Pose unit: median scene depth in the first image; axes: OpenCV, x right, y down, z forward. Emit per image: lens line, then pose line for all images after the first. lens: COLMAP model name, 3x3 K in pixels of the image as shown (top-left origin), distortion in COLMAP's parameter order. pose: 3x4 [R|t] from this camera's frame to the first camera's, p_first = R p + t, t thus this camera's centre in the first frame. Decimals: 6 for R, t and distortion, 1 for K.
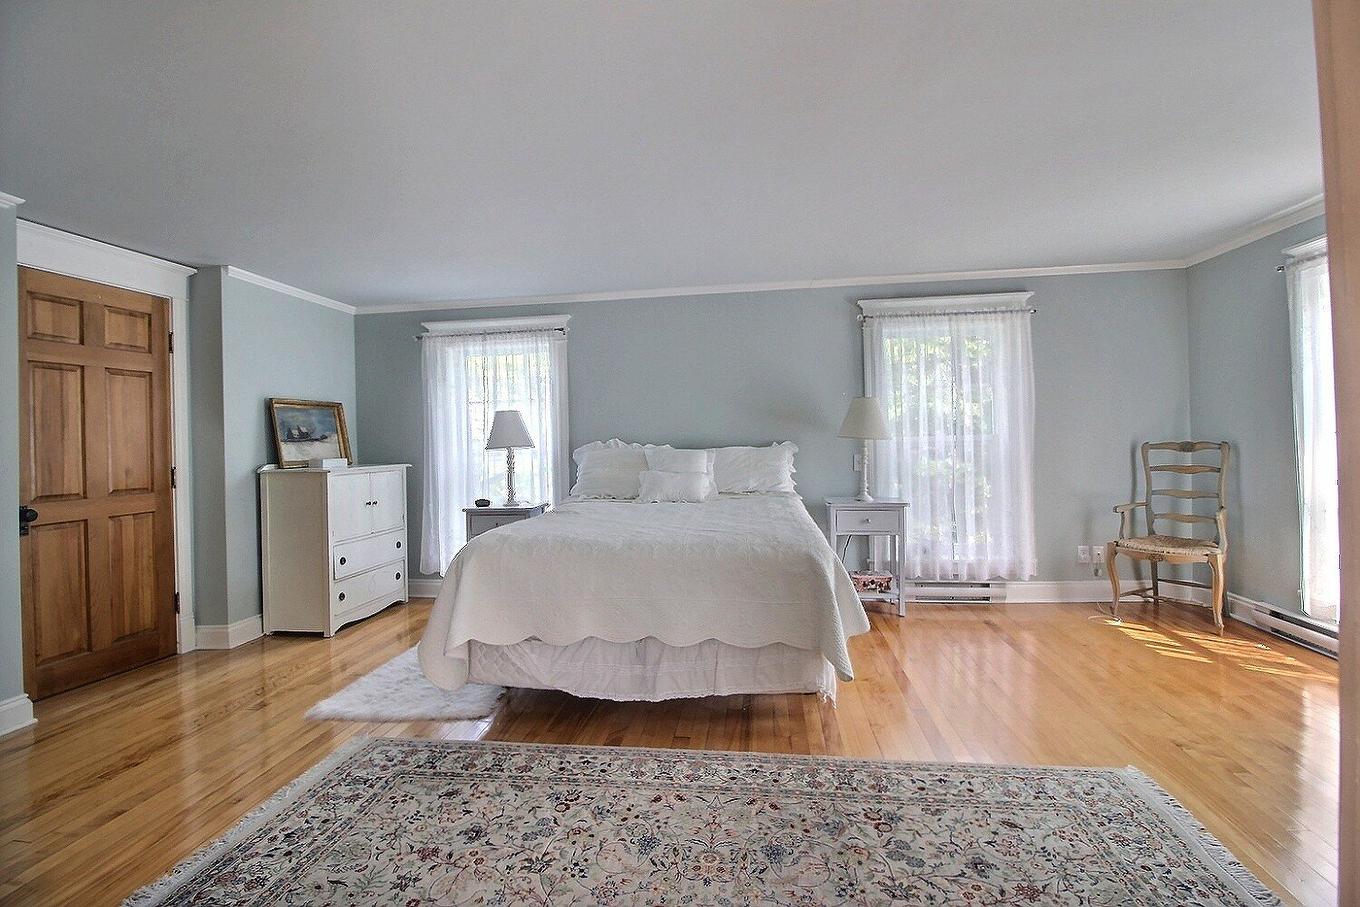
lens RADIAL K [[636.7, 0, 680.0], [0, 636.7, 436.6], [0, 0, 1]] dist [0.002385, -0.015267]
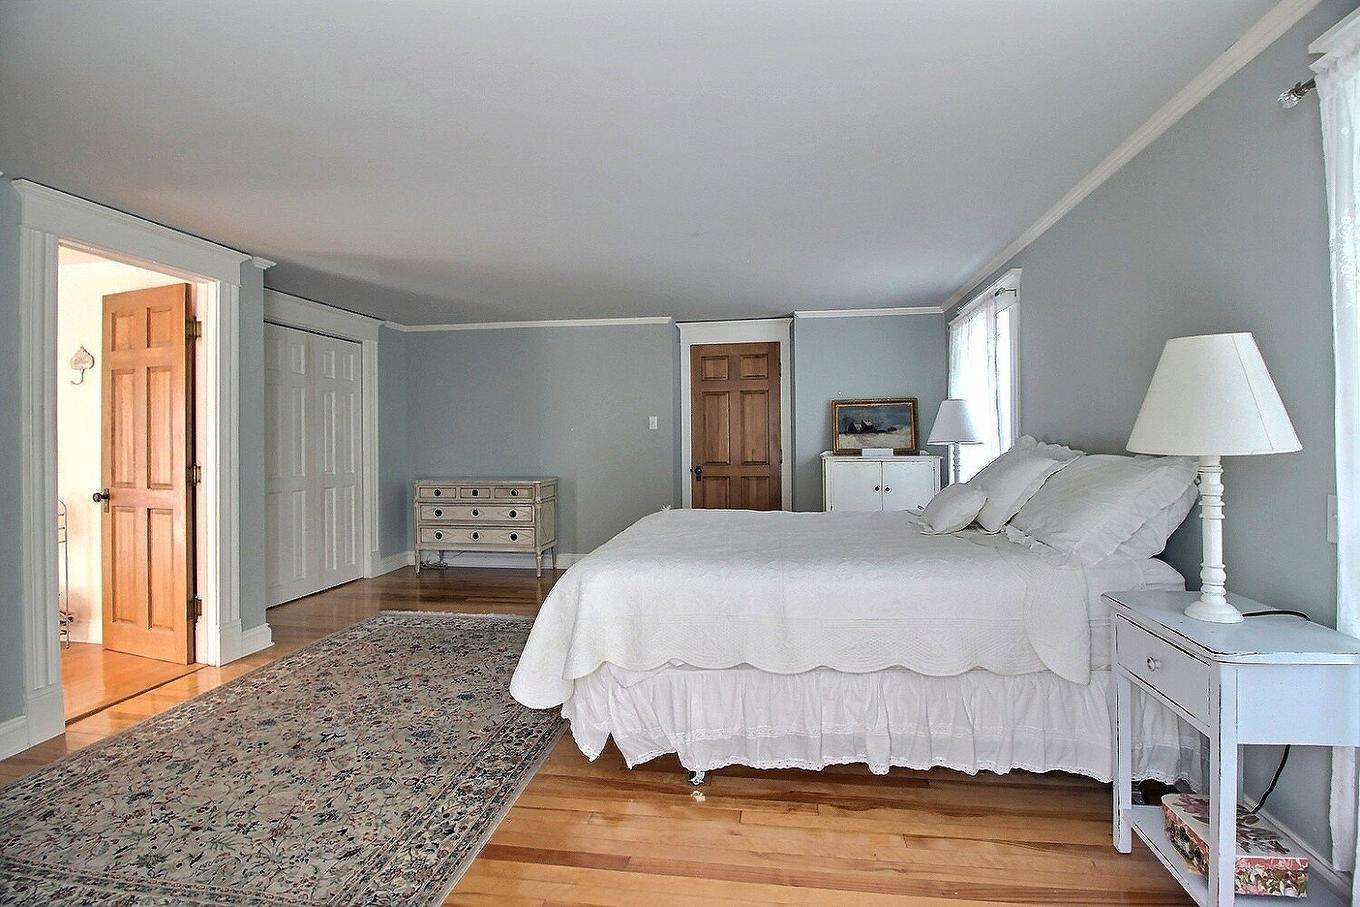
lens RADIAL K [[636.7, 0, 680.0], [0, 636.7, 436.6], [0, 0, 1]] dist [0.002385, -0.015267]
pose [[-0.045259, 0.019050, -0.998794, 1.298796], [0.017471, 0.999680, 0.018275, -0.028579], [0.998822, -0.016623, -0.045577, 1.392488]]
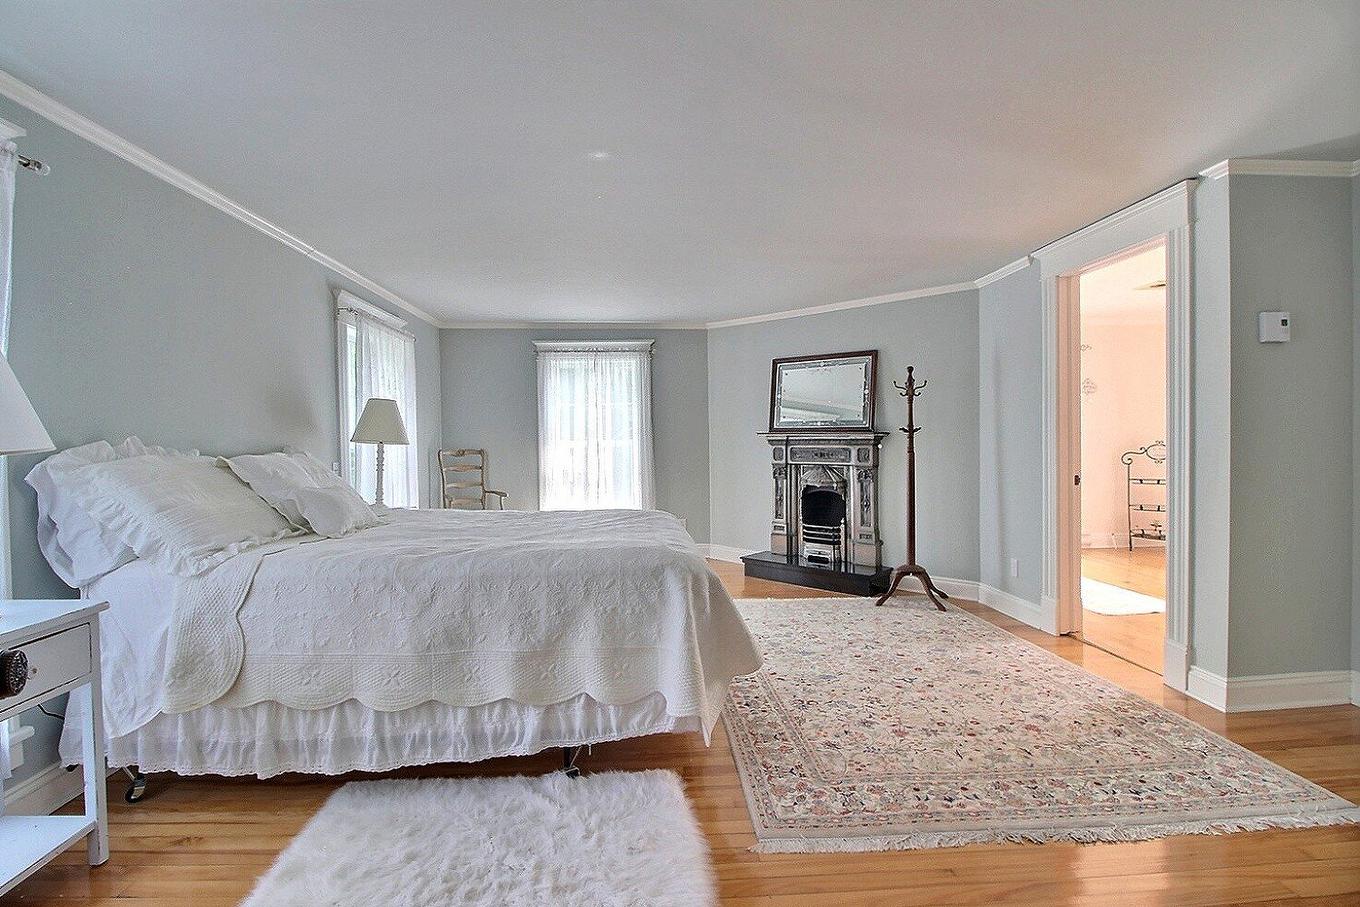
lens RADIAL K [[636.7, 0, 680.0], [0, 636.7, 436.6], [0, 0, 1]] dist [0.002385, -0.015267]
pose [[-0.179020, 0.029058, 0.983416, -1.409502], [0.012318, 0.999552, -0.027292, 0.044580], [-0.983768, 0.007228, -0.179298, 1.436555]]
